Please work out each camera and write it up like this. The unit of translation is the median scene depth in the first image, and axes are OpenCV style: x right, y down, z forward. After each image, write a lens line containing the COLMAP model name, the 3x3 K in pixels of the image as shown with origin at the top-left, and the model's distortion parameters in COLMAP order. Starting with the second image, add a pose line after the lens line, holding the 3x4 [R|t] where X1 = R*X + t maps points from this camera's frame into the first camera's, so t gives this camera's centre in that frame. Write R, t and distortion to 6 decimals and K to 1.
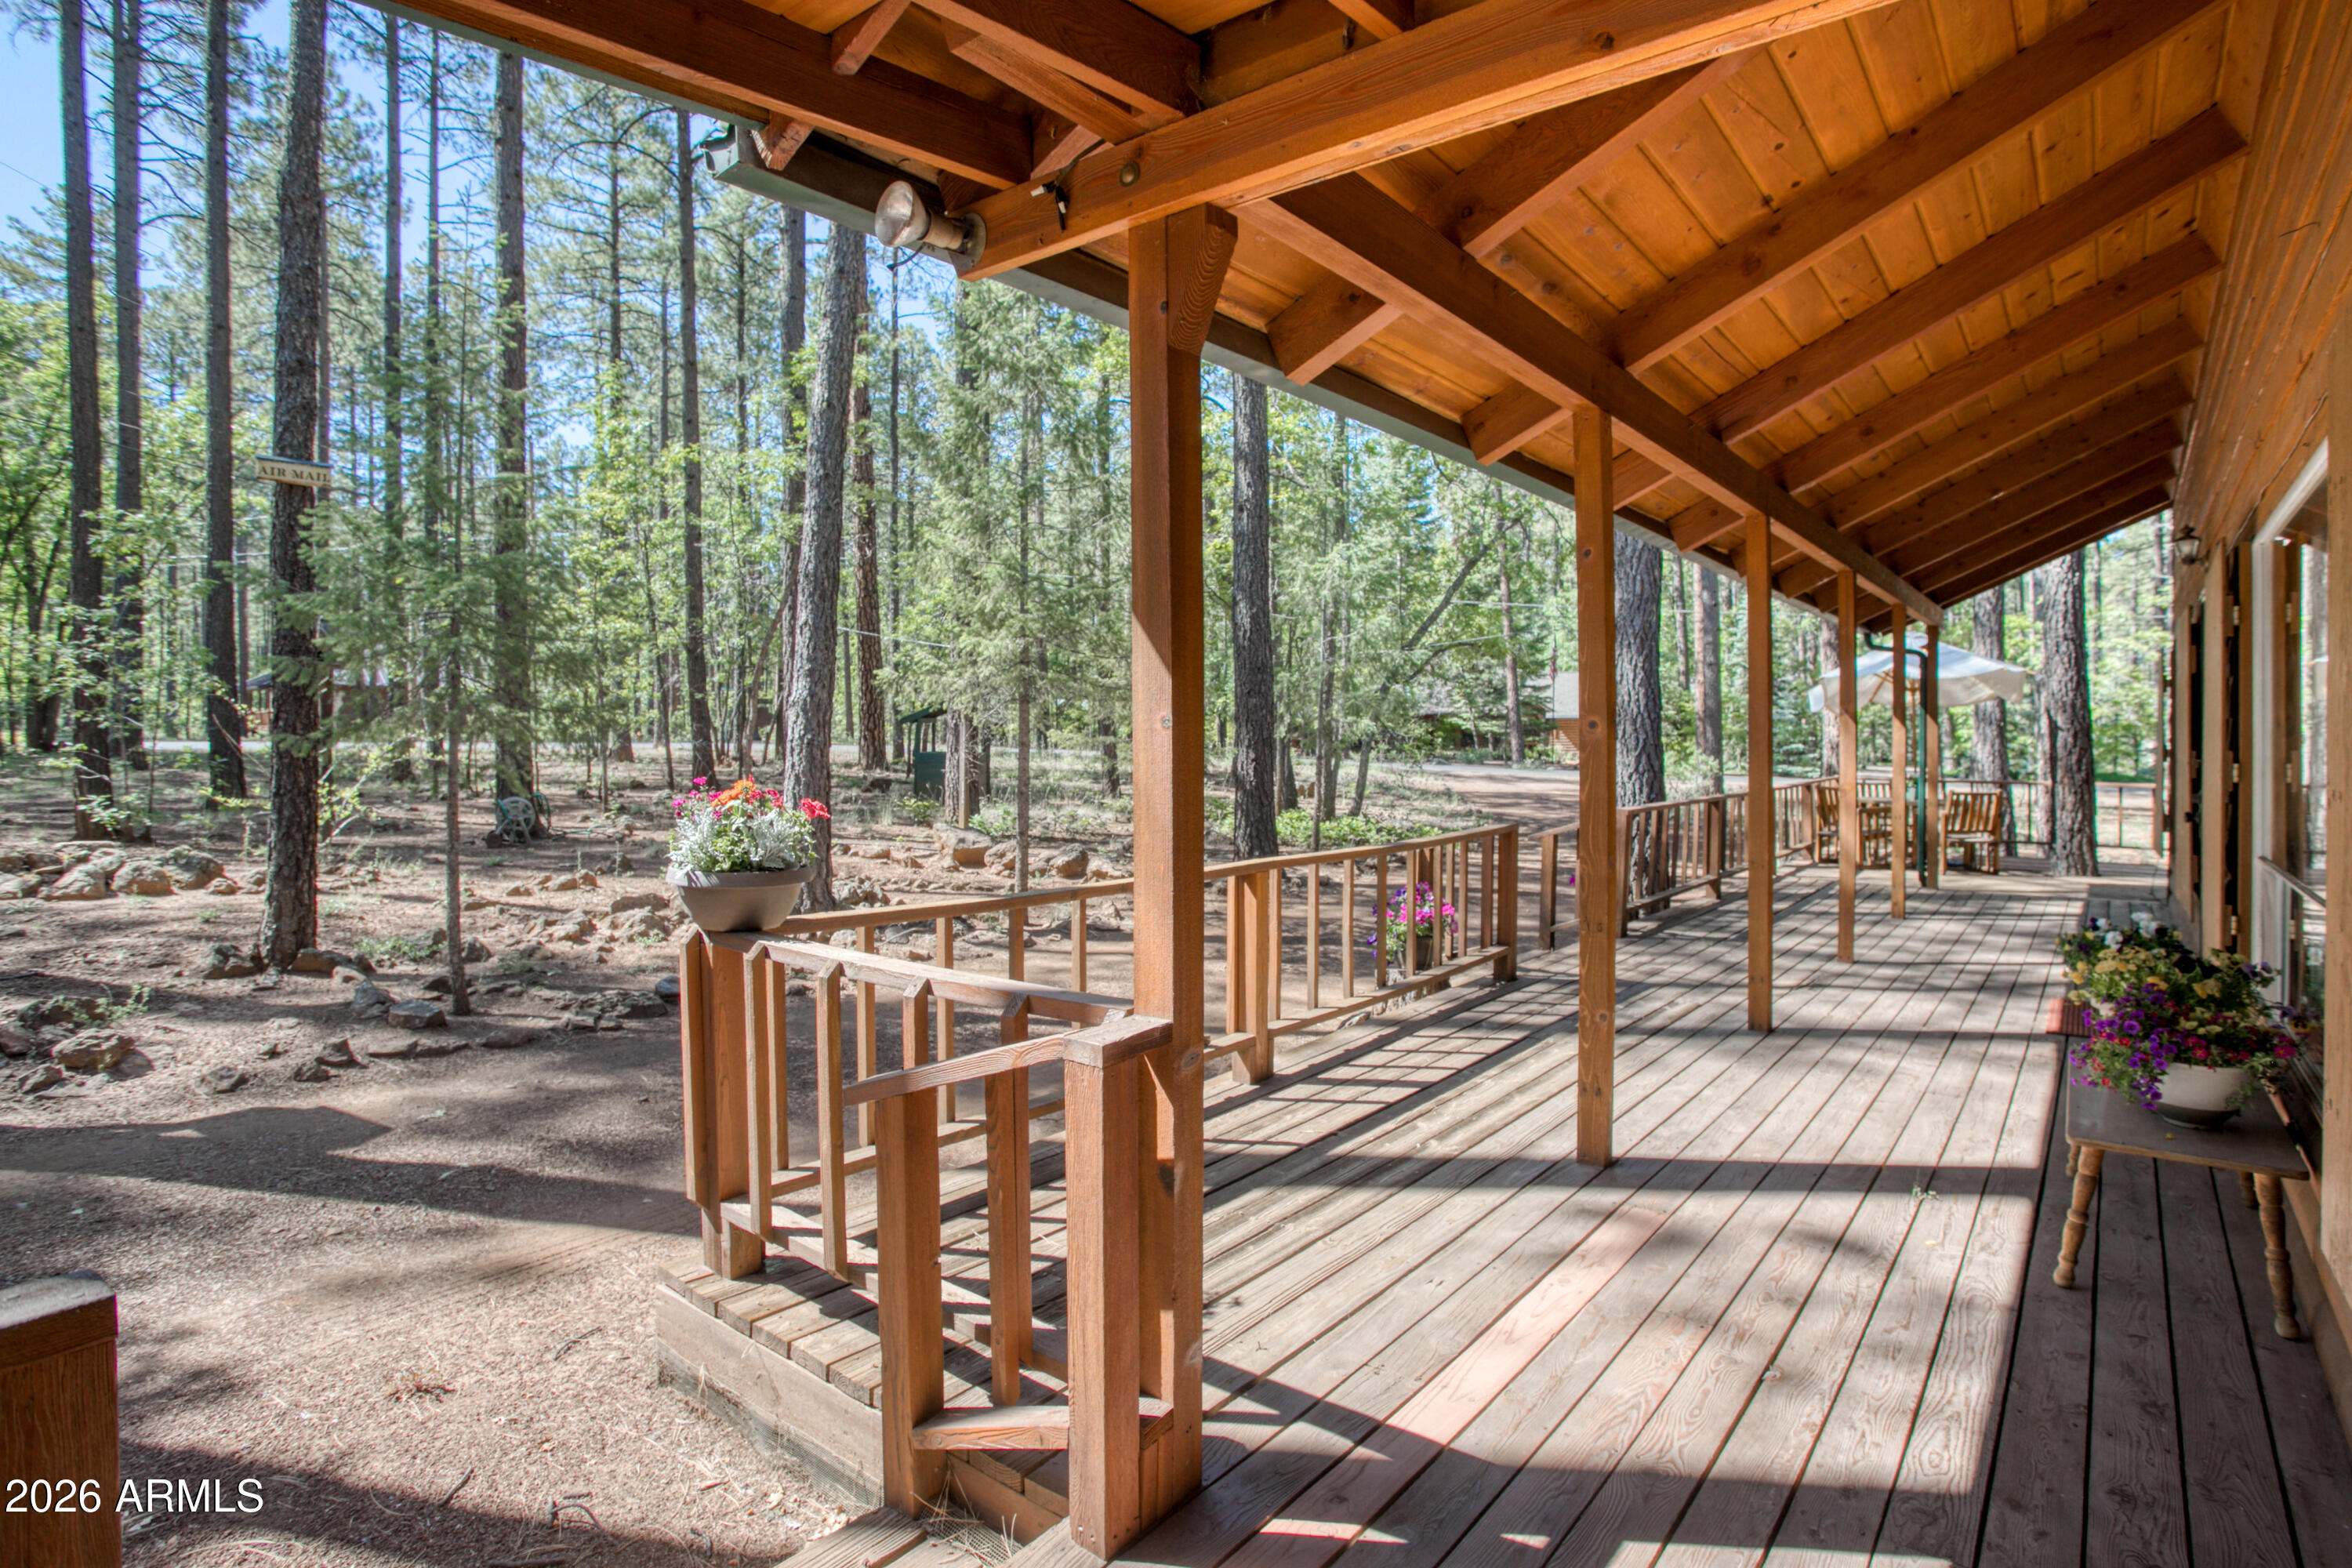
lens RADIAL K [[1158.0, 0, 1183.5], [0, 1158.0, 772.1], [0, 0, 1]] dist [-0.034501, 0.008801]
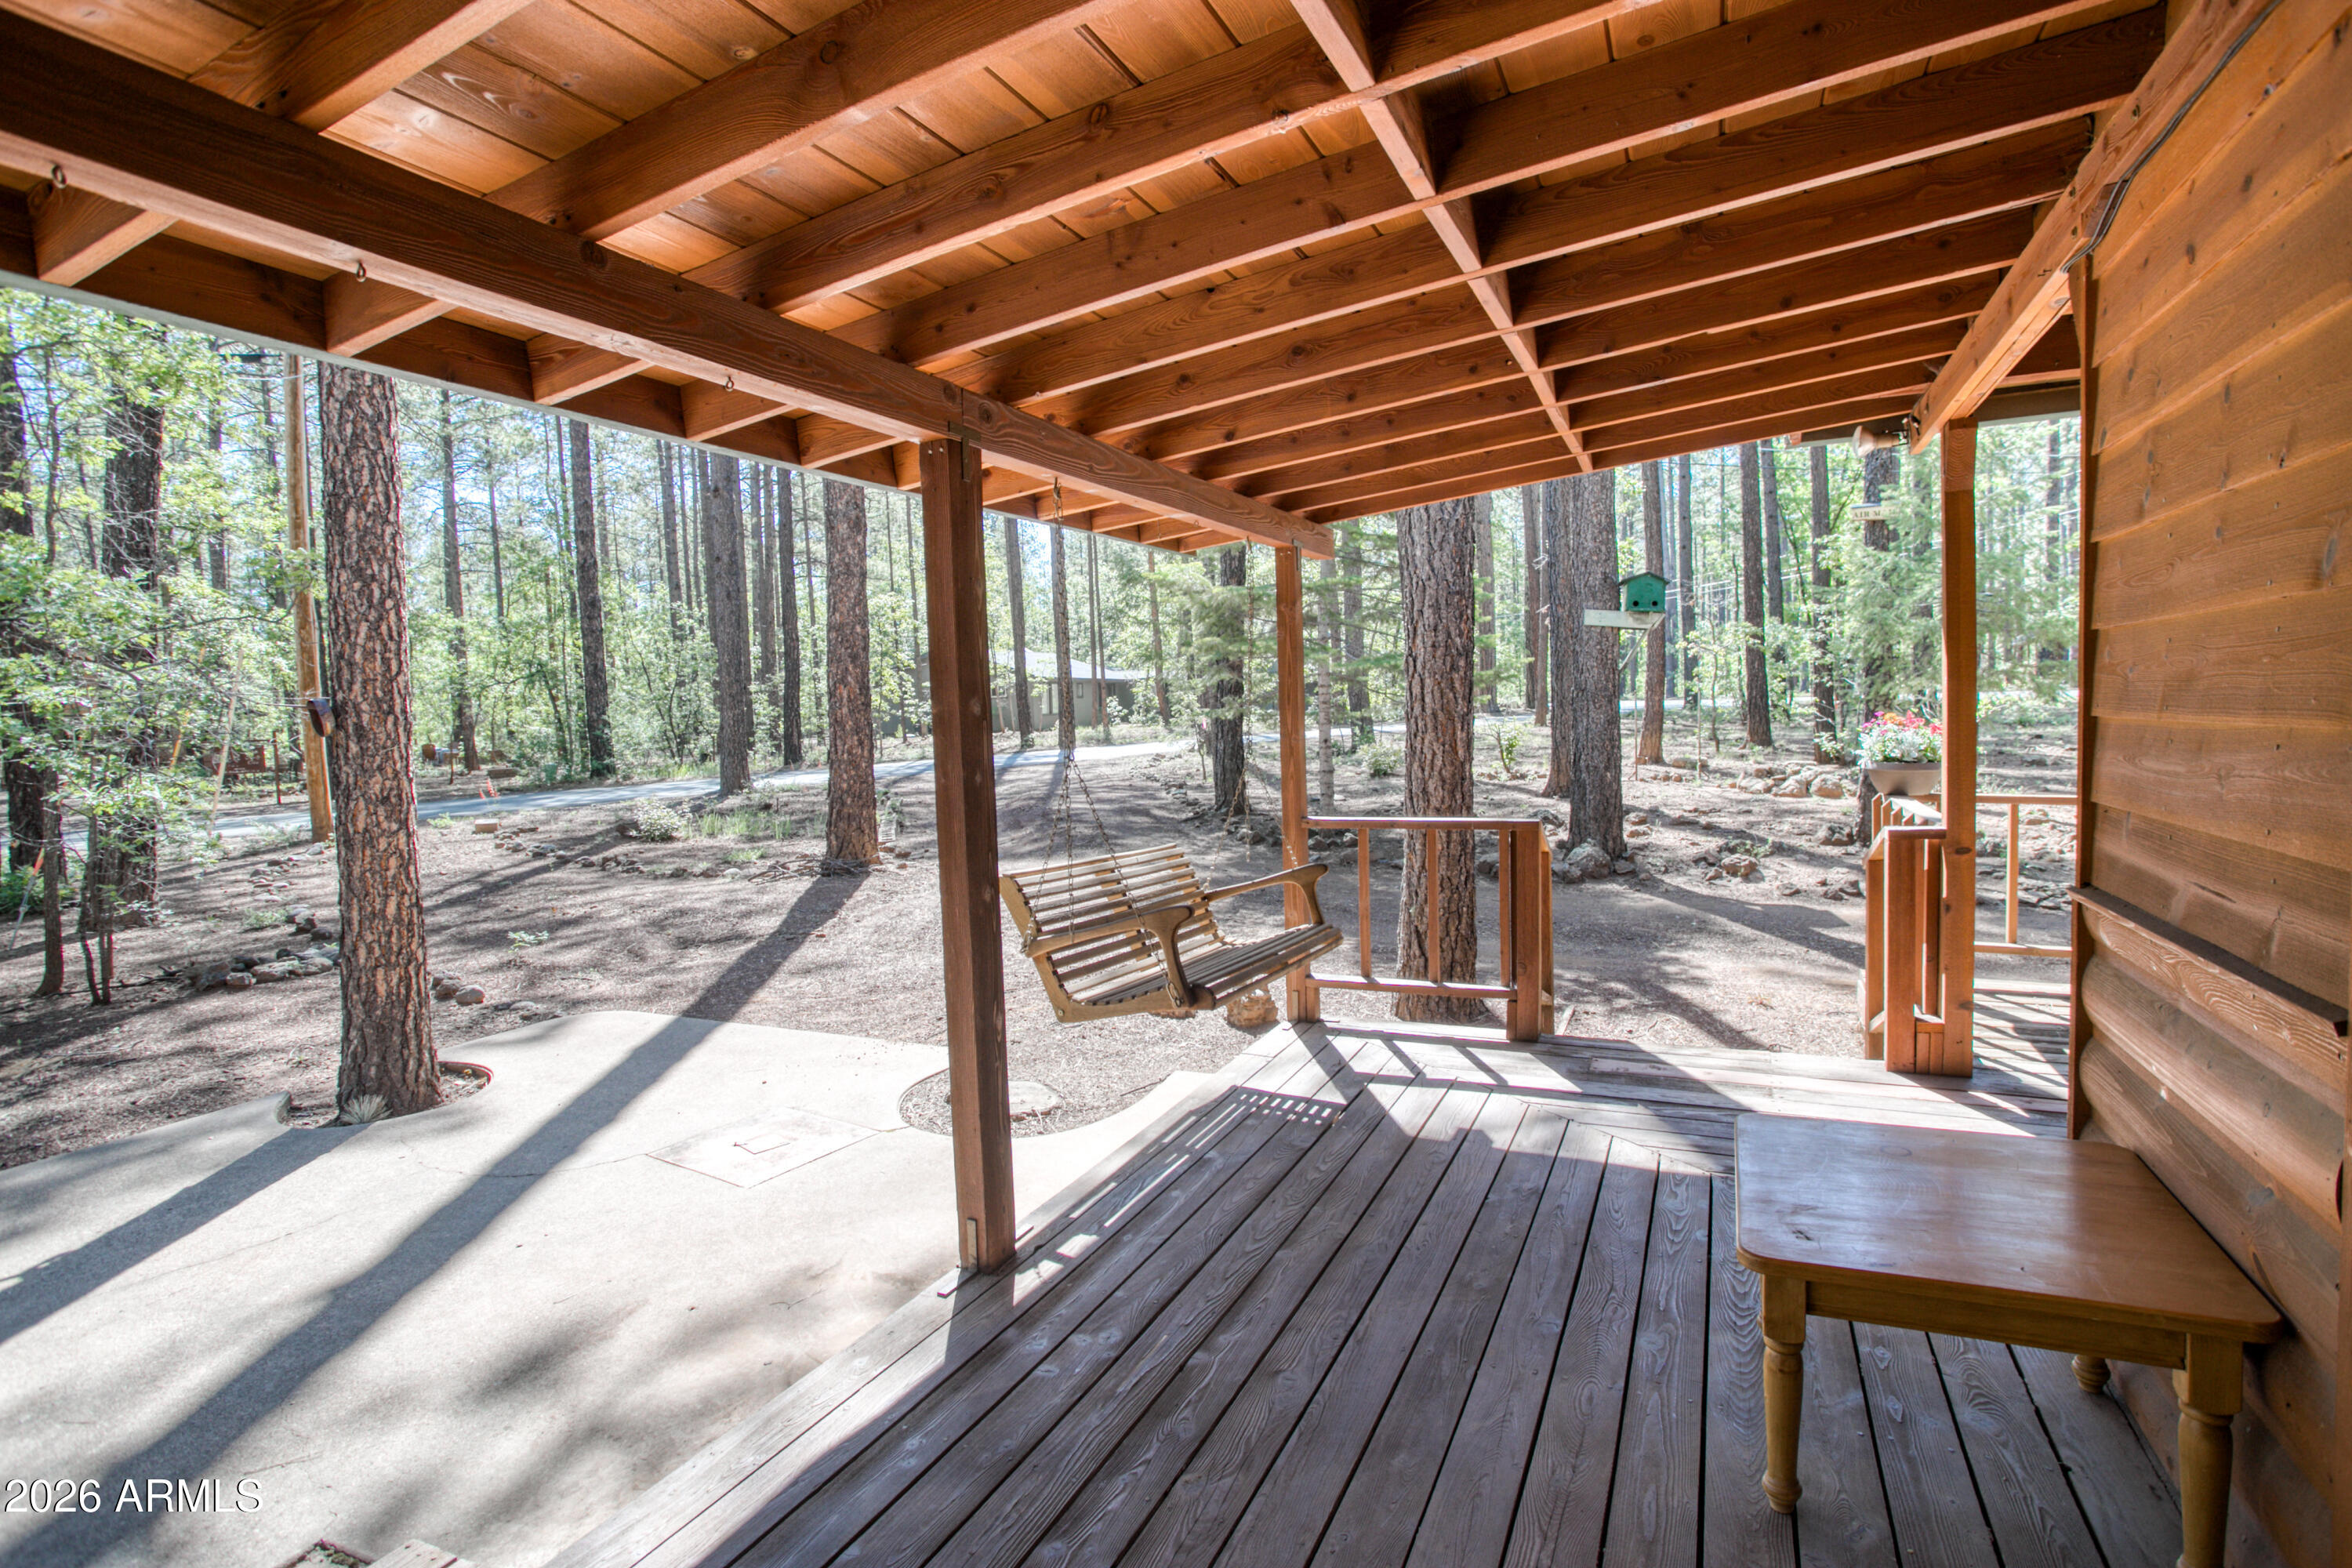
lens RADIAL K [[1158.0, 0, 1178.7], [0, 1158.0, 785.0], [0, 0, 1]] dist [-0.034501, 0.008801]
pose [[0.213810, 0.047712, -0.975709, 0.507086], [0.008264, 0.998682, 0.050647, 0.010313], [0.976840, -0.018892, 0.213134, -0.220877]]
